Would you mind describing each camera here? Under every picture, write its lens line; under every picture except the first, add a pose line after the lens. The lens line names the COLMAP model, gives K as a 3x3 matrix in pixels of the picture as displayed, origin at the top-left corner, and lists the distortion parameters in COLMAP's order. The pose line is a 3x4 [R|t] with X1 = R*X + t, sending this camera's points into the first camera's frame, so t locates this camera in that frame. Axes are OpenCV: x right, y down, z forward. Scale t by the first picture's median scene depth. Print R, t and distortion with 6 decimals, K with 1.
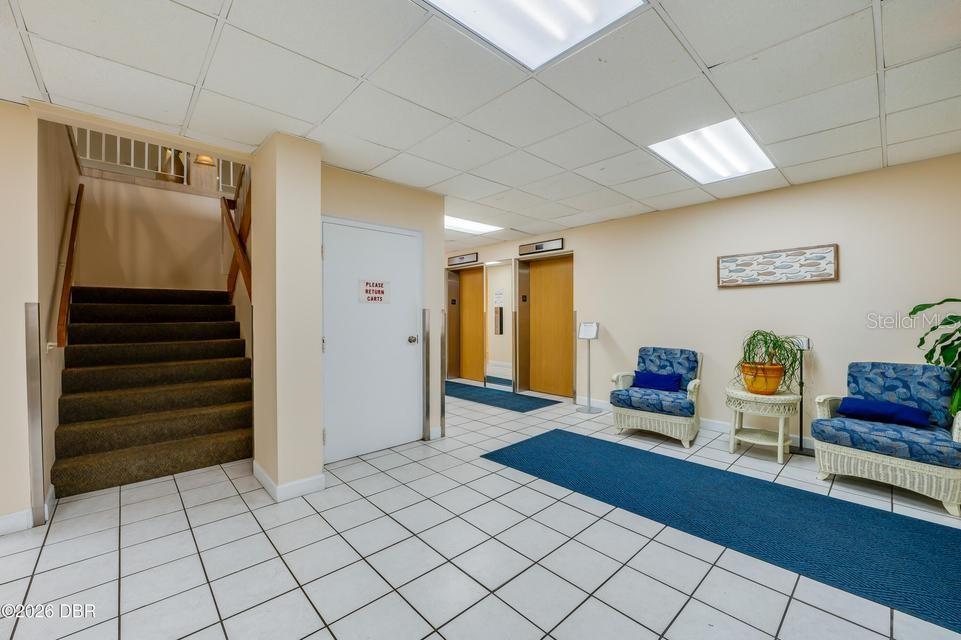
lens RADIAL K [[385.1, 0, 482.6], [0, 385.1, 319.2], [0, 0, 1]] dist [-0.002425, 0.000004]
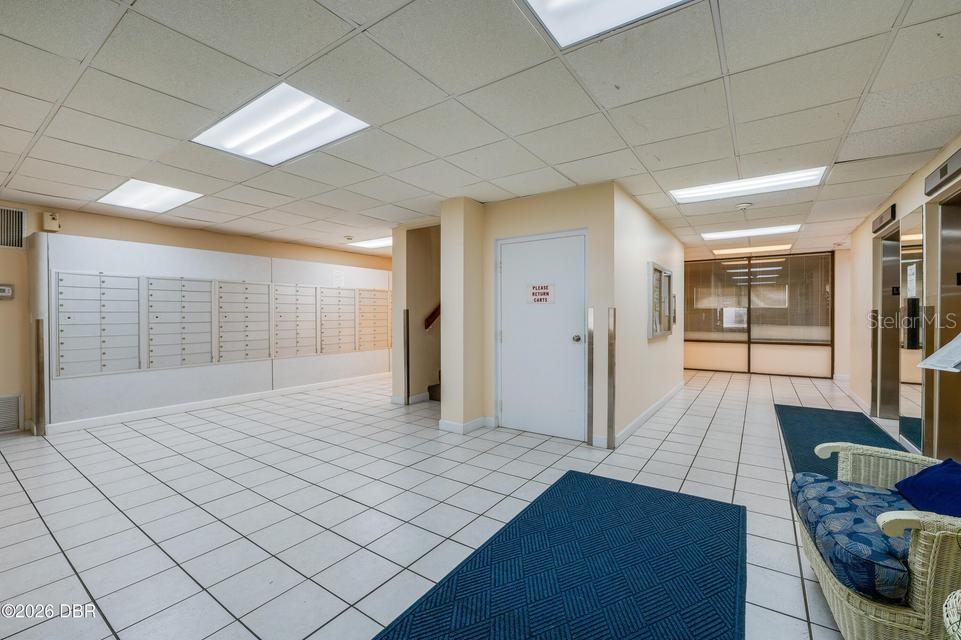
lens RADIAL K [[385.1, 0, 483.1], [0, 385.1, 318.0], [0, 0, 1]] dist [-0.002425, 0.000004]
pose [[0.250643, 0.008650, -0.968041, 0.774819], [-0.003456, 0.999962, 0.008040, -0.008502], [0.968073, 0.001330, 0.250663, 0.545002]]
